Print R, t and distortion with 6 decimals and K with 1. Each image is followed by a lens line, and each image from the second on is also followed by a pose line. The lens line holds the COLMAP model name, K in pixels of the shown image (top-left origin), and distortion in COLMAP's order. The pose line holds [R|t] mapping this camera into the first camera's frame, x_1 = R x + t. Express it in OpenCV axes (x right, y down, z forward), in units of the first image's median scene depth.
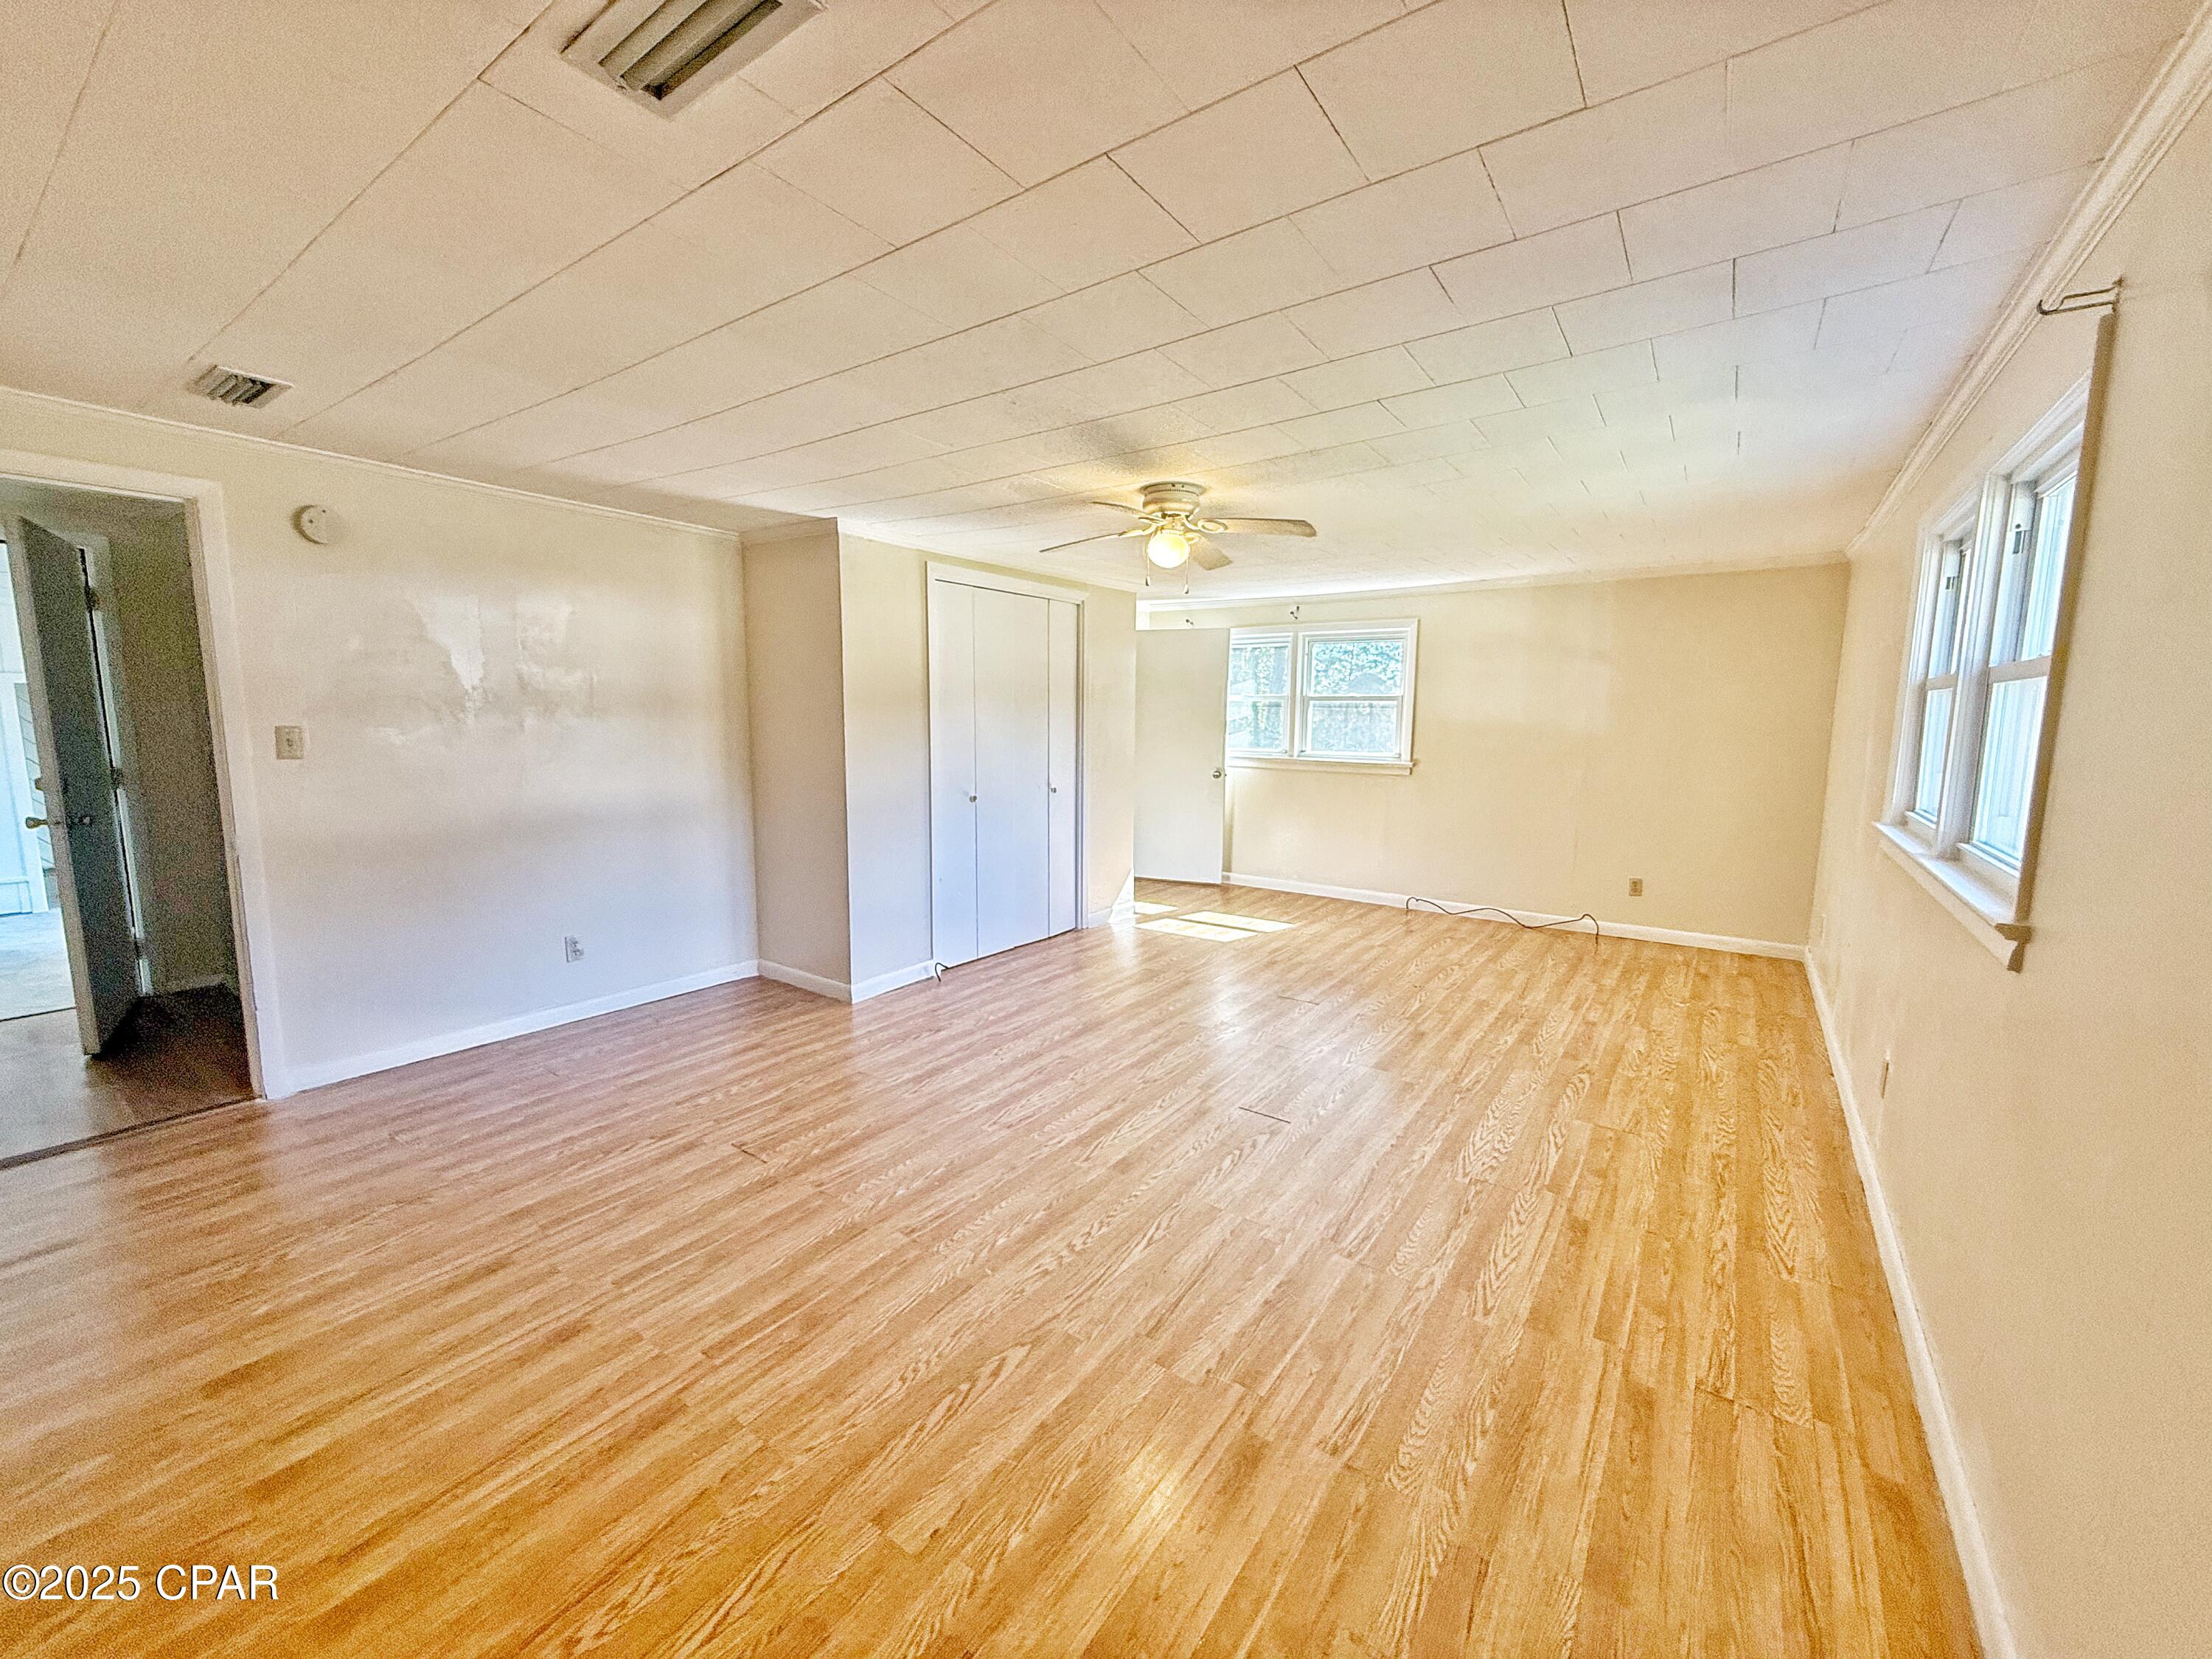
lens RADIAL K [[880.6, 0, 1091.9], [0, 880.6, 825.1], [0, 0, 1]] dist [0.001442, -0.000510]
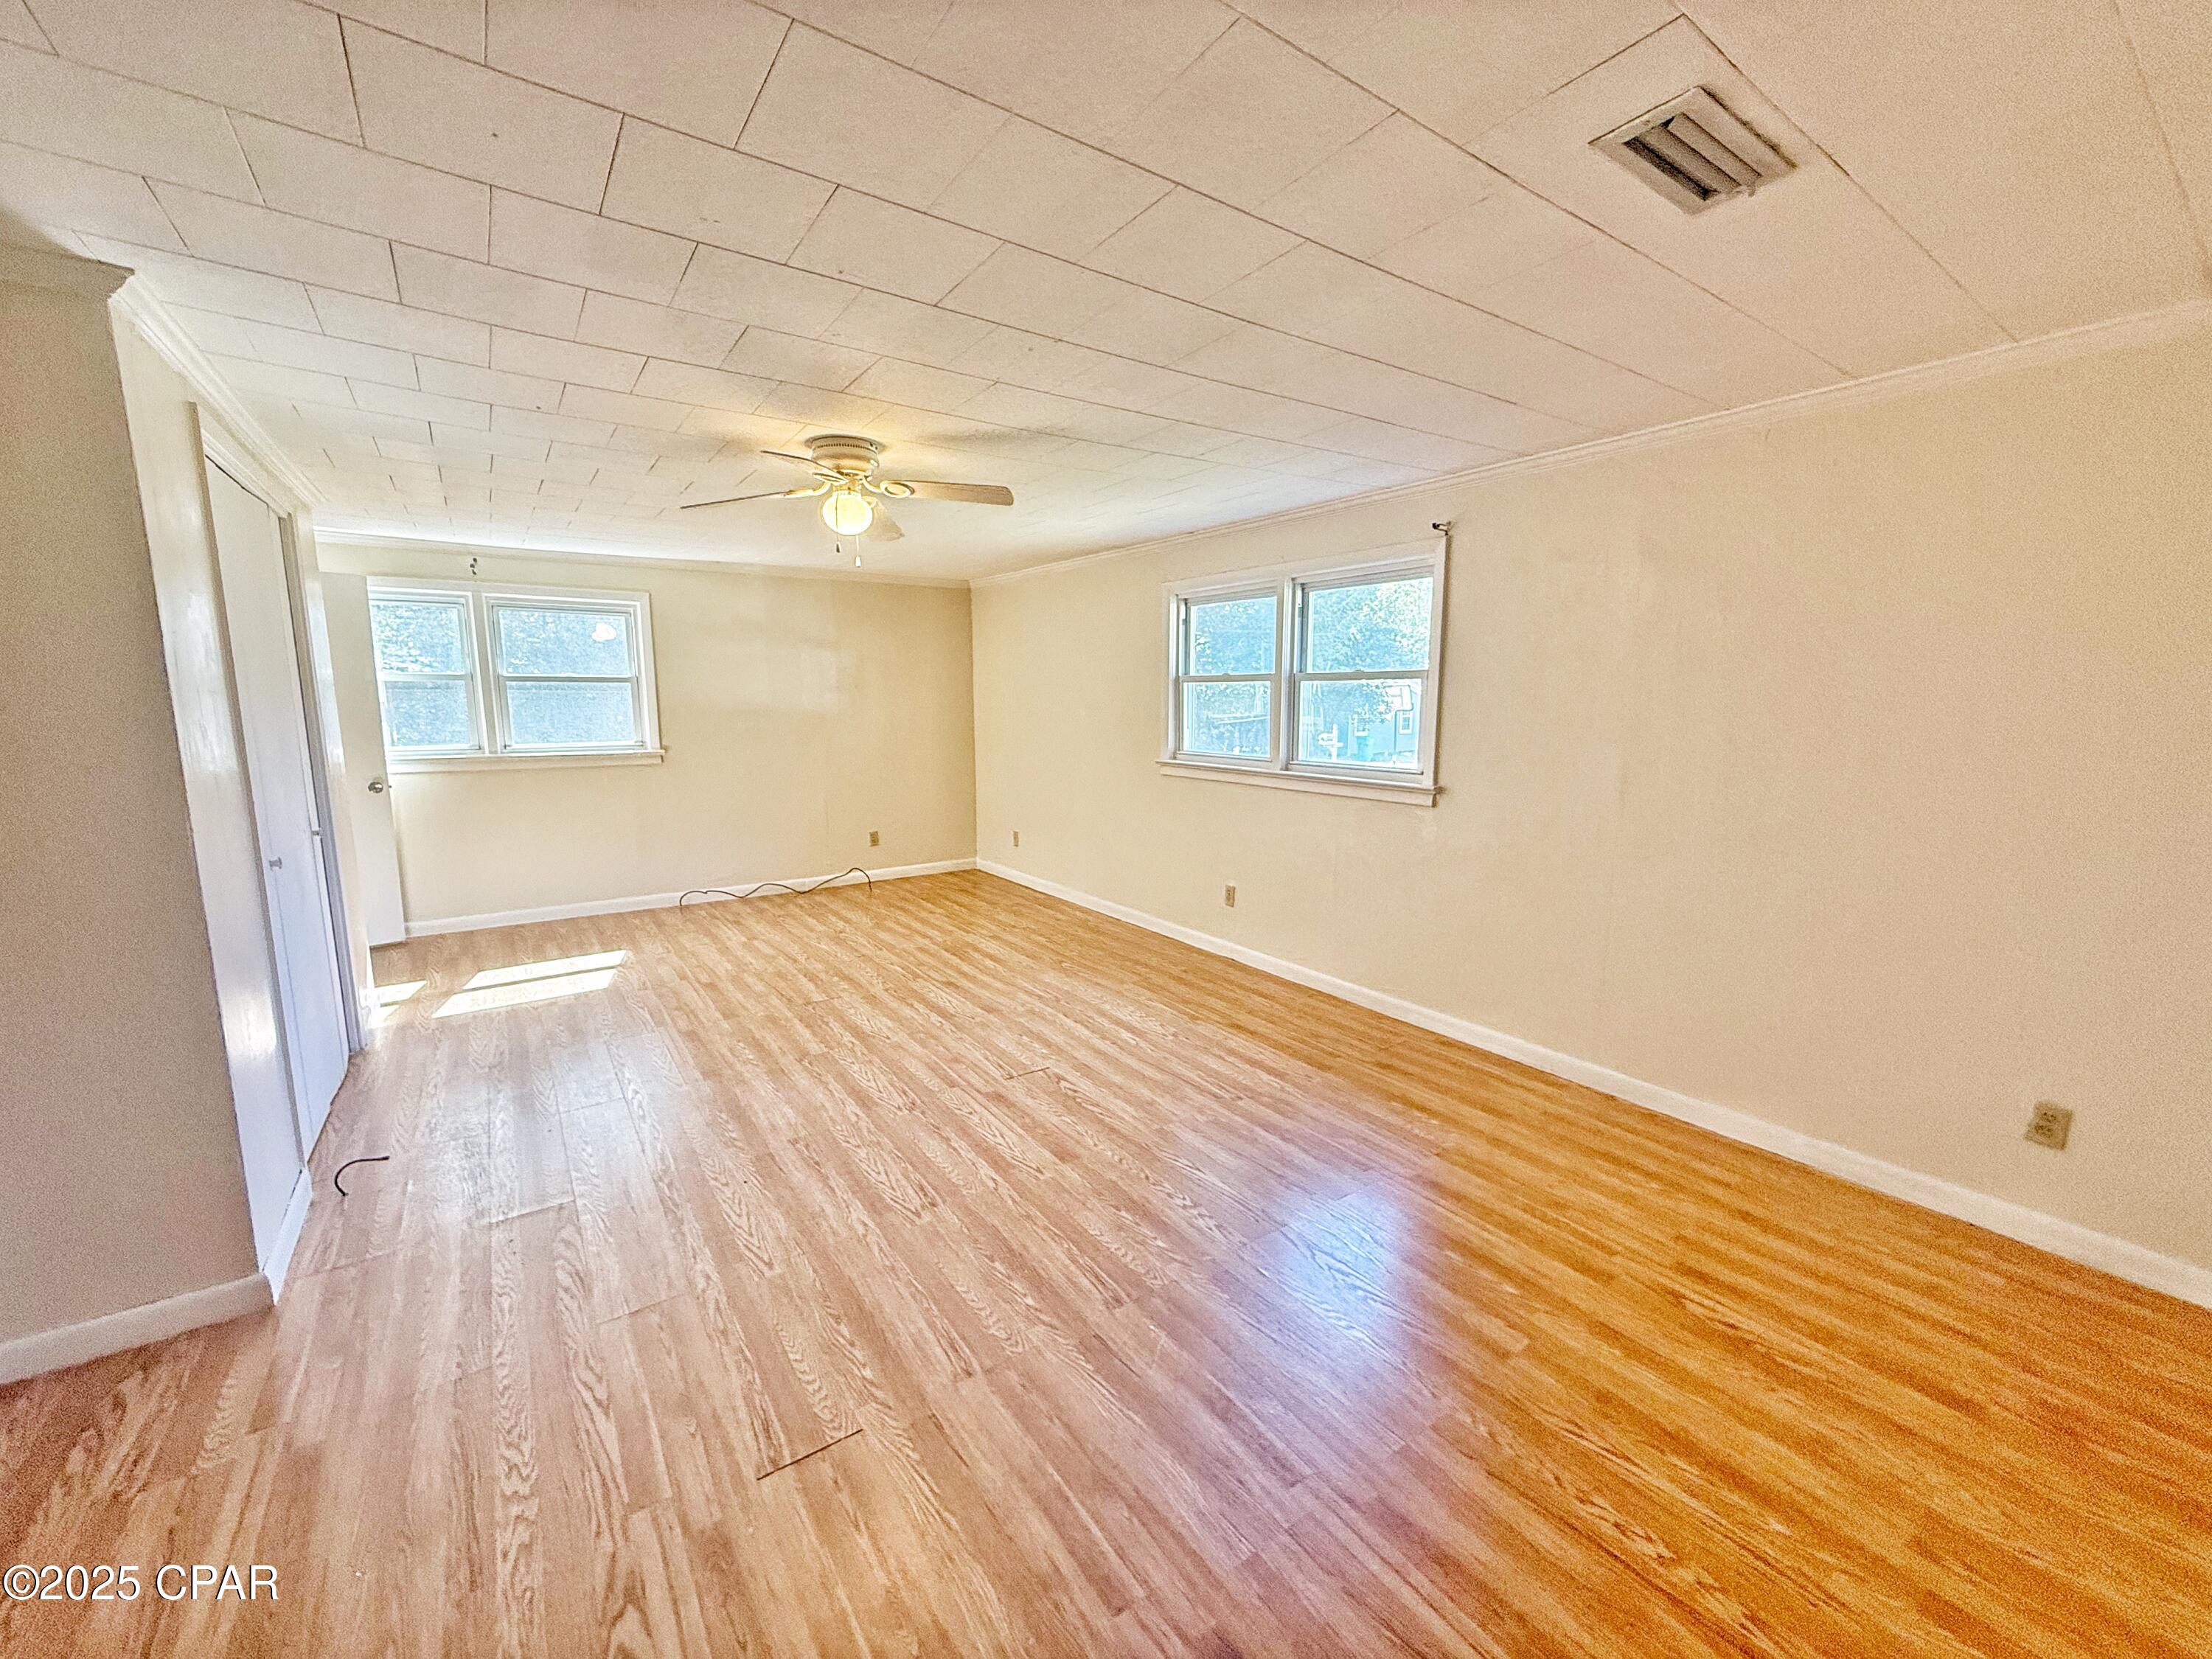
lens RADIAL K [[880.6, 0, 1097.9], [0, 880.6, 829.0], [0, 0, 1]] dist [0.001442, -0.000510]
pose [[0.328815, -0.151429, 0.932175, -0.596288], [0.122688, 0.985546, 0.116822, -0.067317], [-0.936391, 0.075954, 0.342641, 0.422560]]
